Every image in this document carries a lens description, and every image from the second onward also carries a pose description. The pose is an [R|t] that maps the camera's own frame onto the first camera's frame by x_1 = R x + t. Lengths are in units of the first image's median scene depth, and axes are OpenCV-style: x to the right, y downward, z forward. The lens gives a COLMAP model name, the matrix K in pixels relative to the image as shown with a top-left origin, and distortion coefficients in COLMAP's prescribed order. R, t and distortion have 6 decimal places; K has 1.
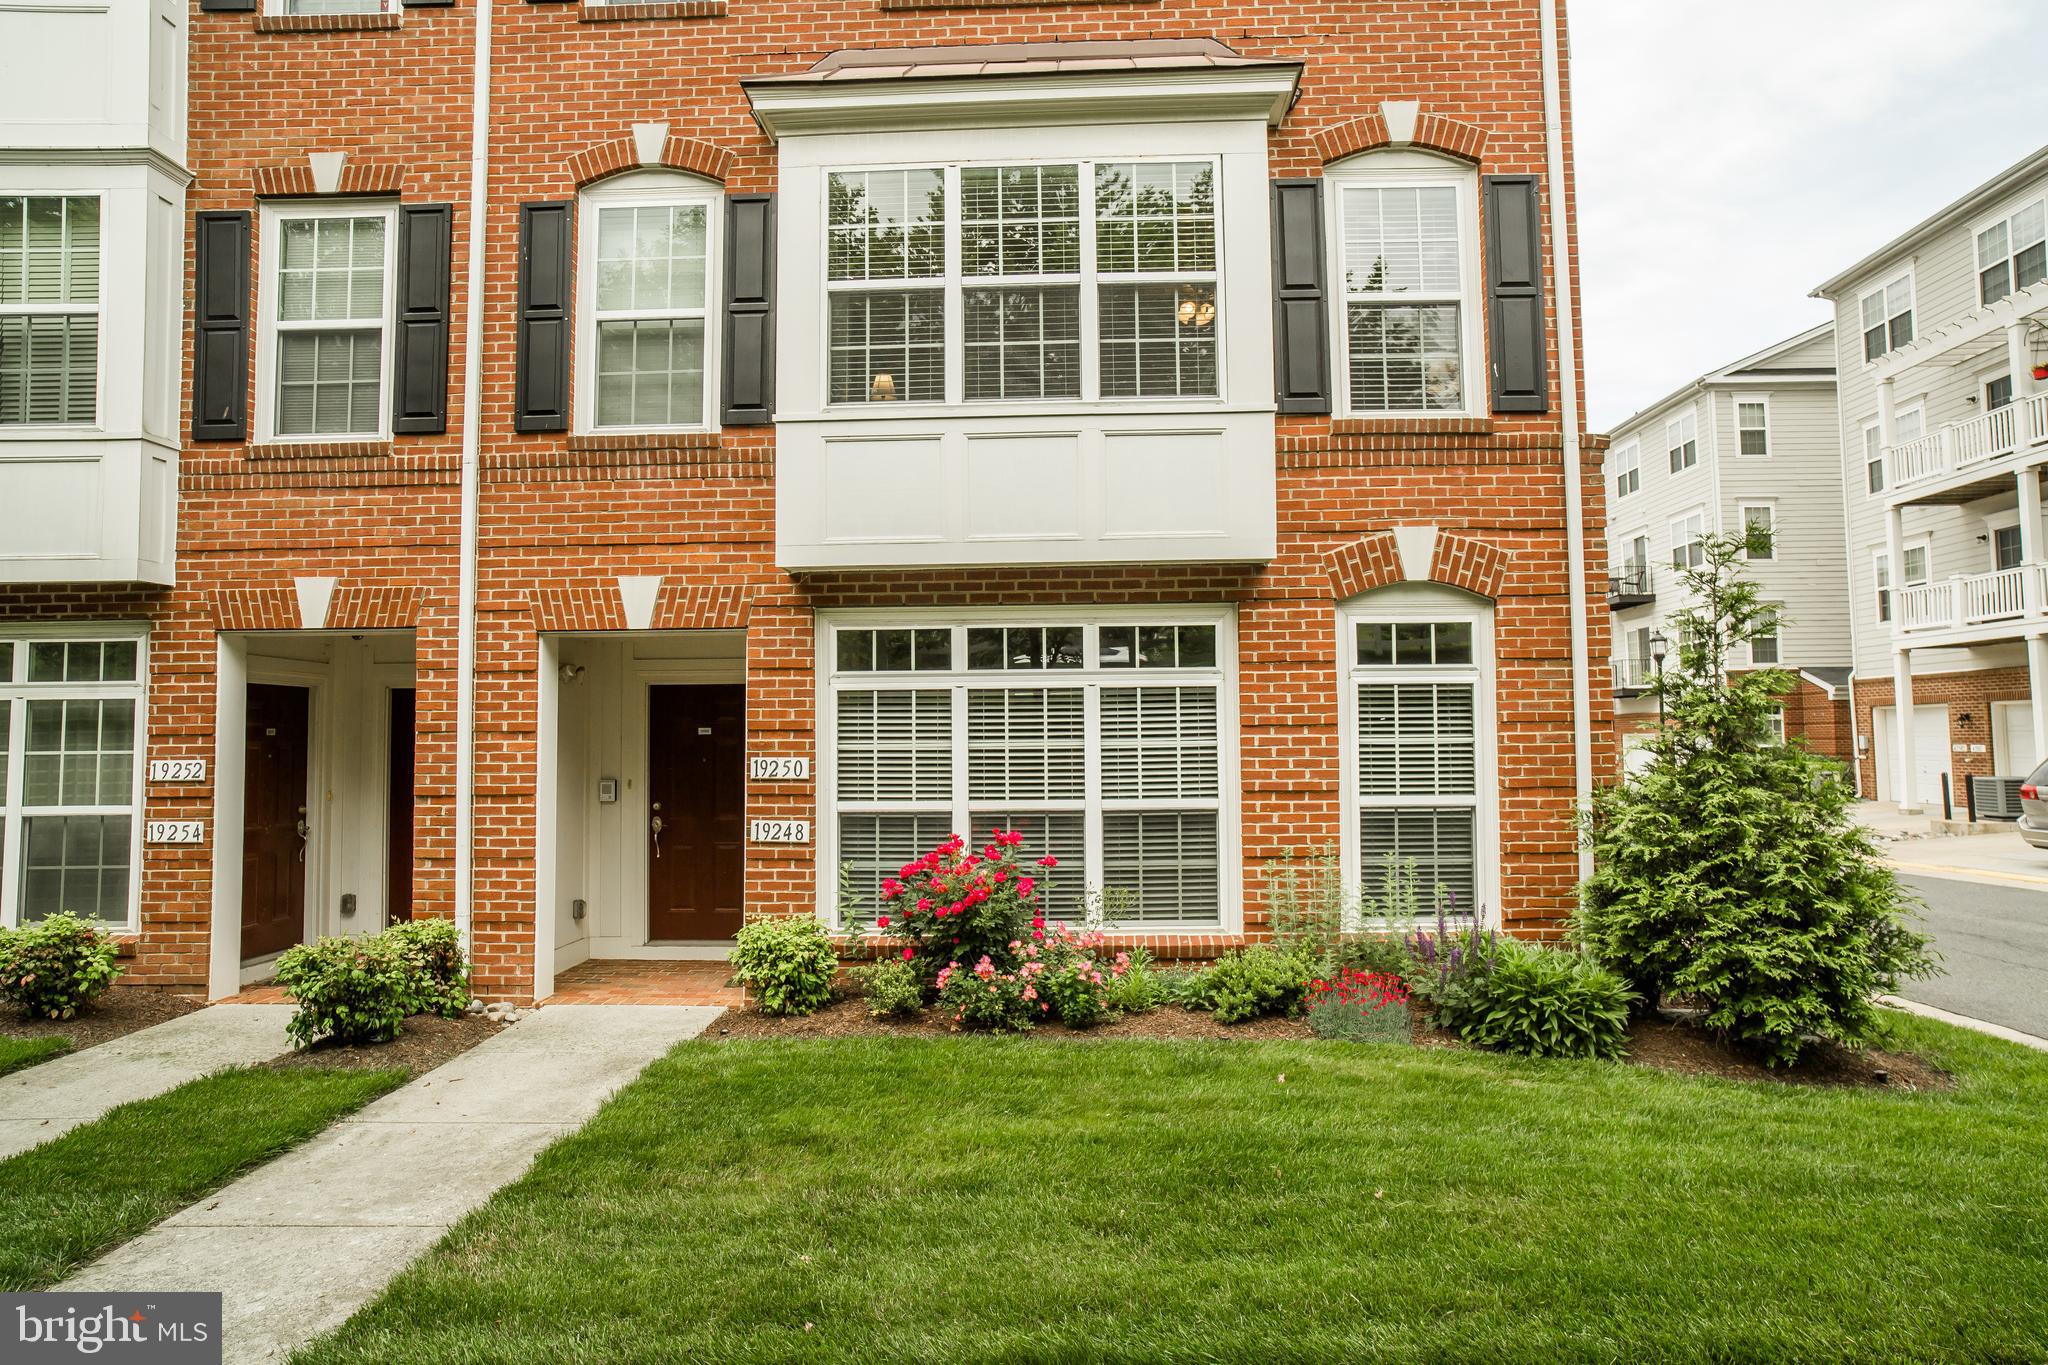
lens RADIAL K [[1231.6, 0, 1042.5], [0, 1231.6, 687.0], [0, 0, 1]] dist [-0.077299, 0.061233]
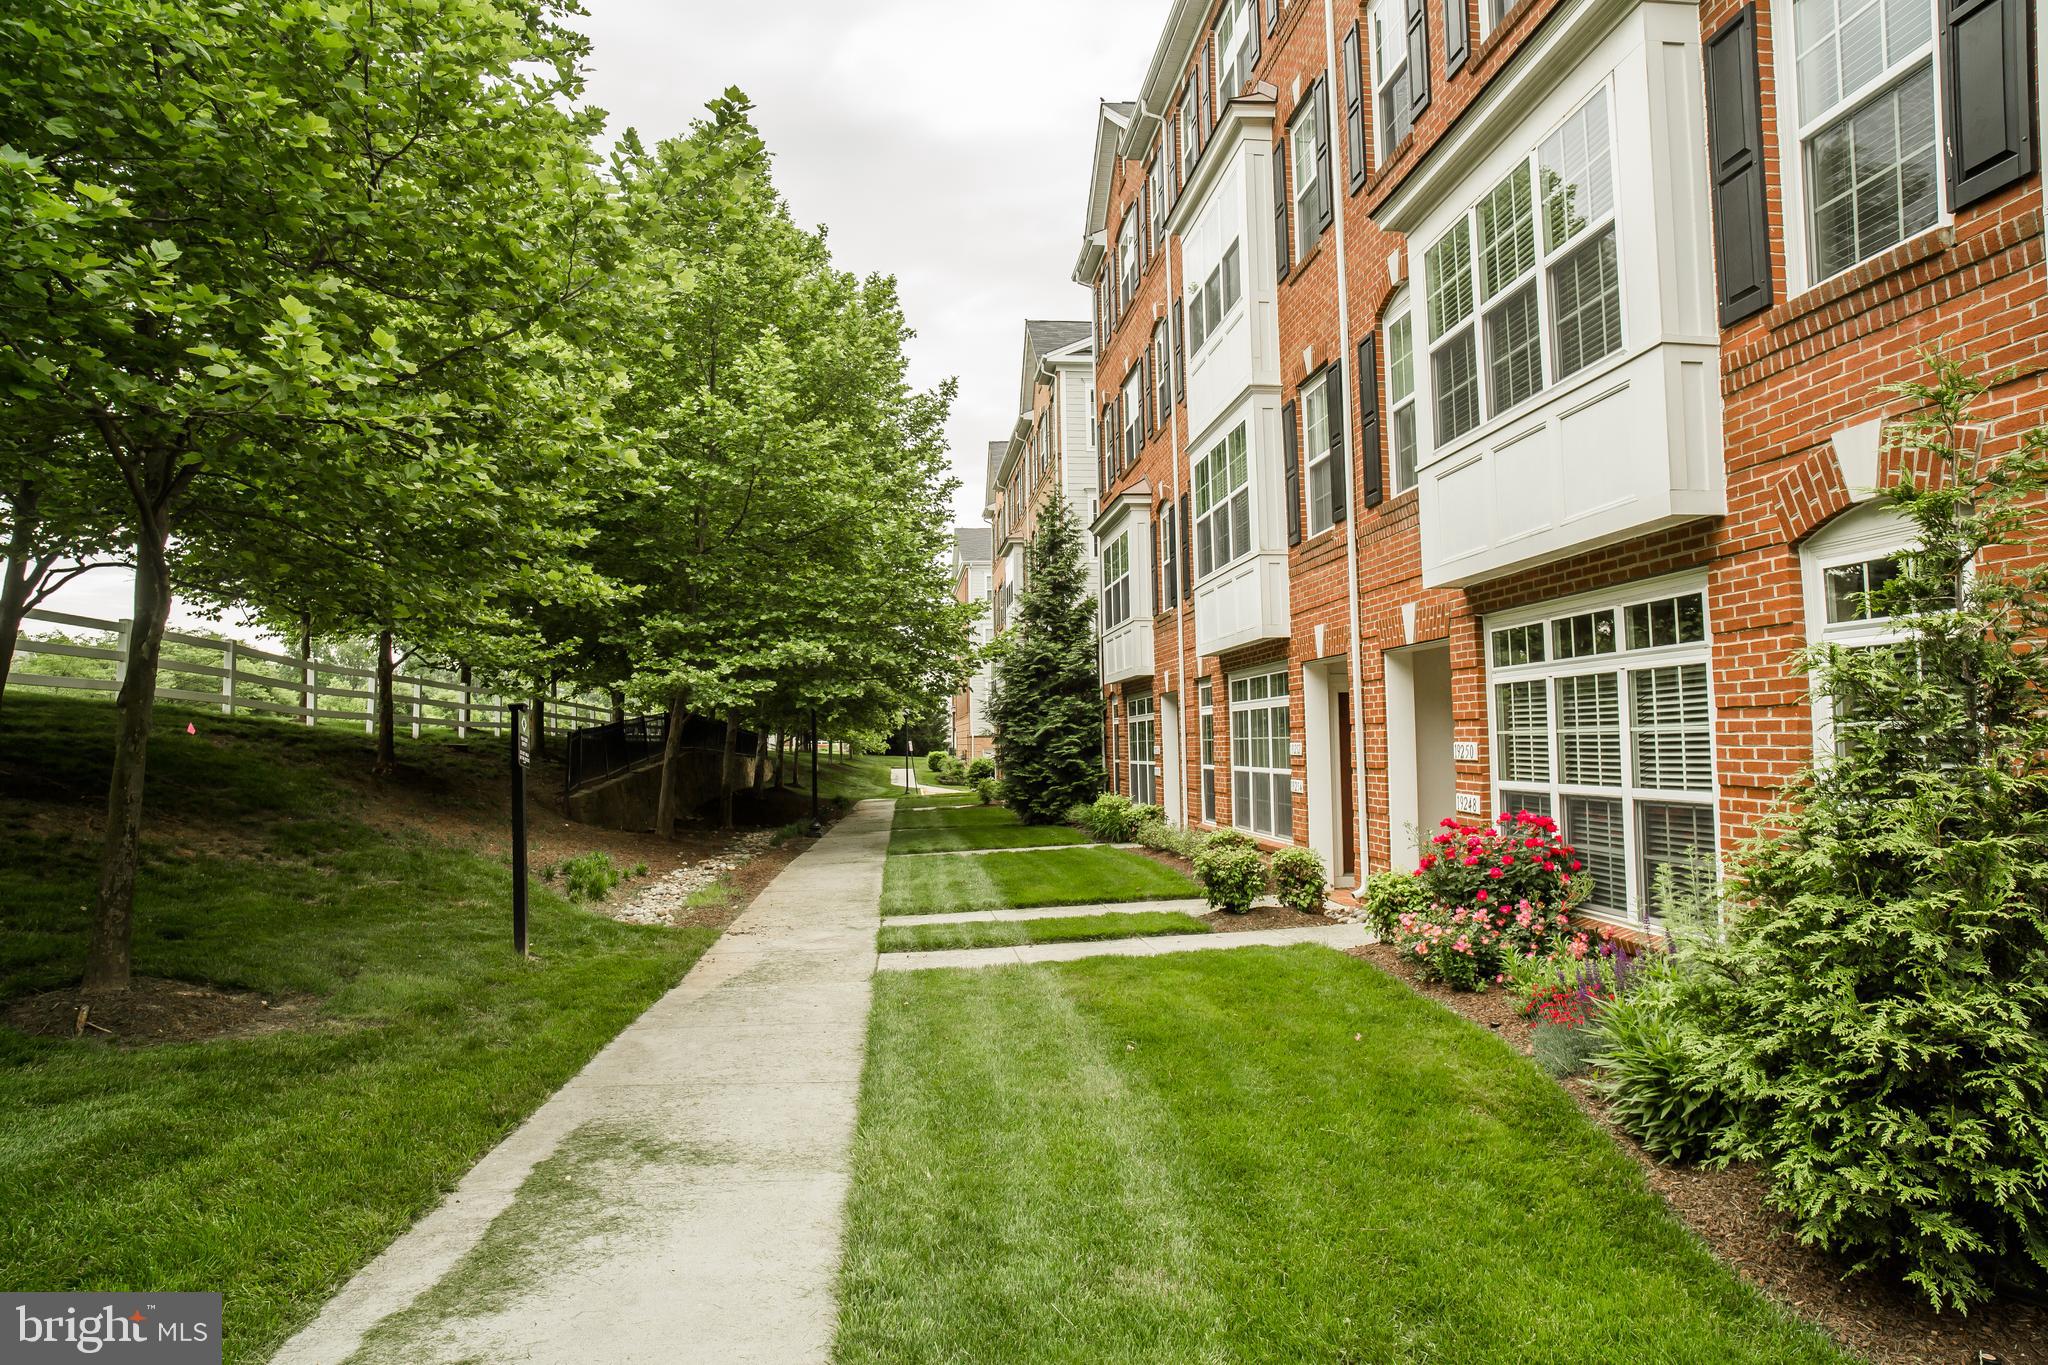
lens RADIAL K [[1231.6, 0, 1025.3], [0, 1231.6, 678.0], [0, 0, 1]] dist [-0.077299, 0.061233]
pose [[0.145510, -0.046053, -0.988284, 0.904819], [0.078622, 0.996295, -0.034851, 0.002200], [0.986228, -0.072630, 0.148592, 0.397253]]
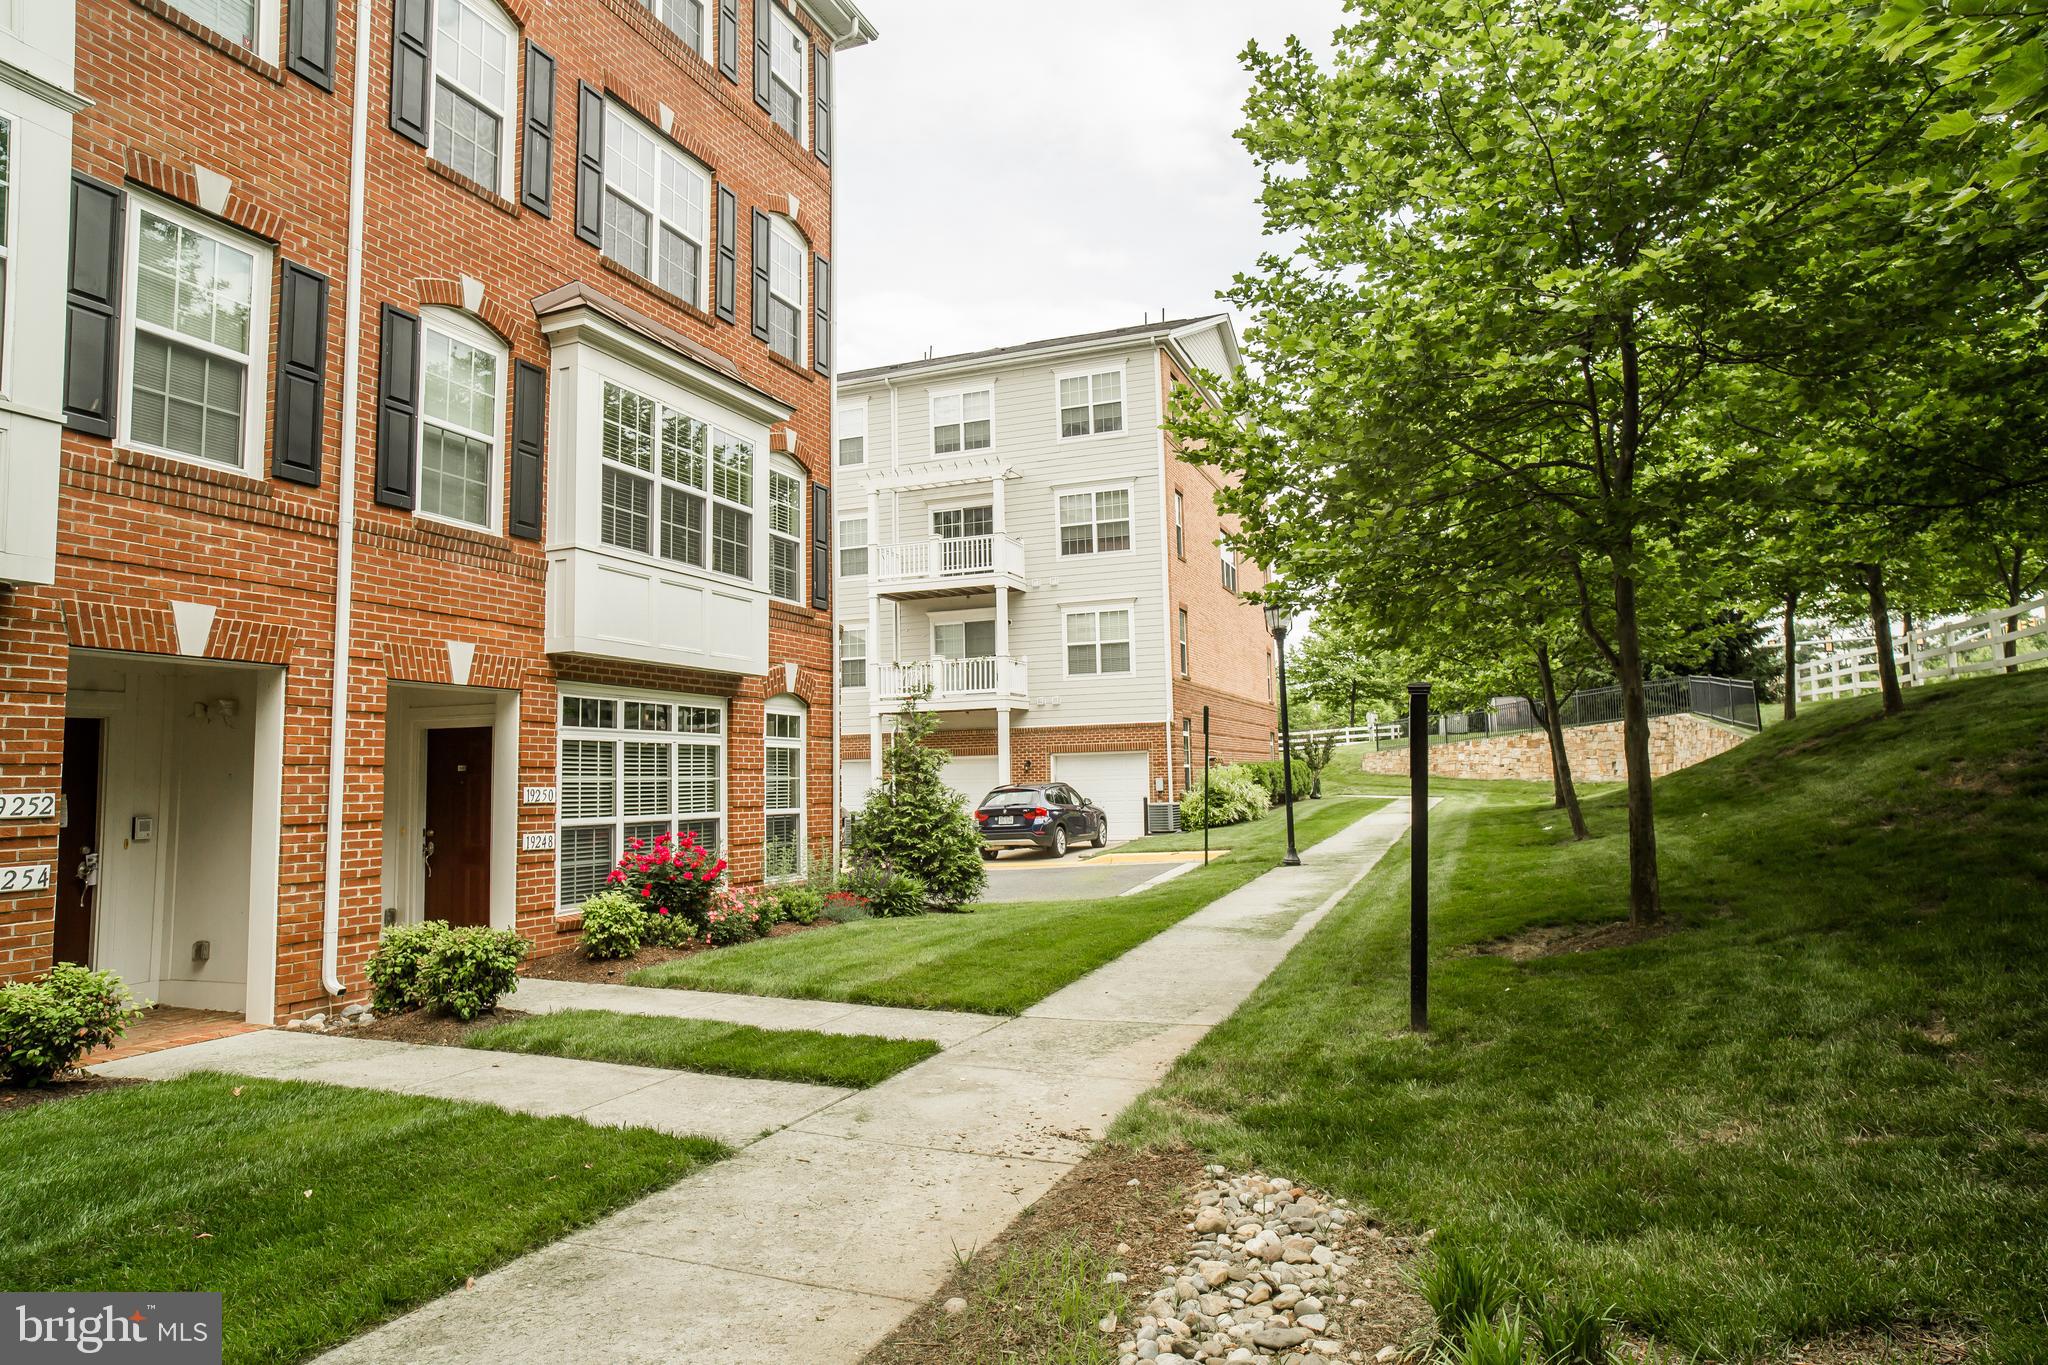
lens RADIAL K [[1231.6, 0, 1021.6], [0, 1231.6, 664.6], [0, 0, 1]] dist [-0.077299, 0.061233]
pose [[0.327110, 0.091591, 0.940537, -1.314280], [-0.037809, 0.995763, -0.083819, 0.014523], [-0.944229, -0.008142, 0.329188, 0.050477]]
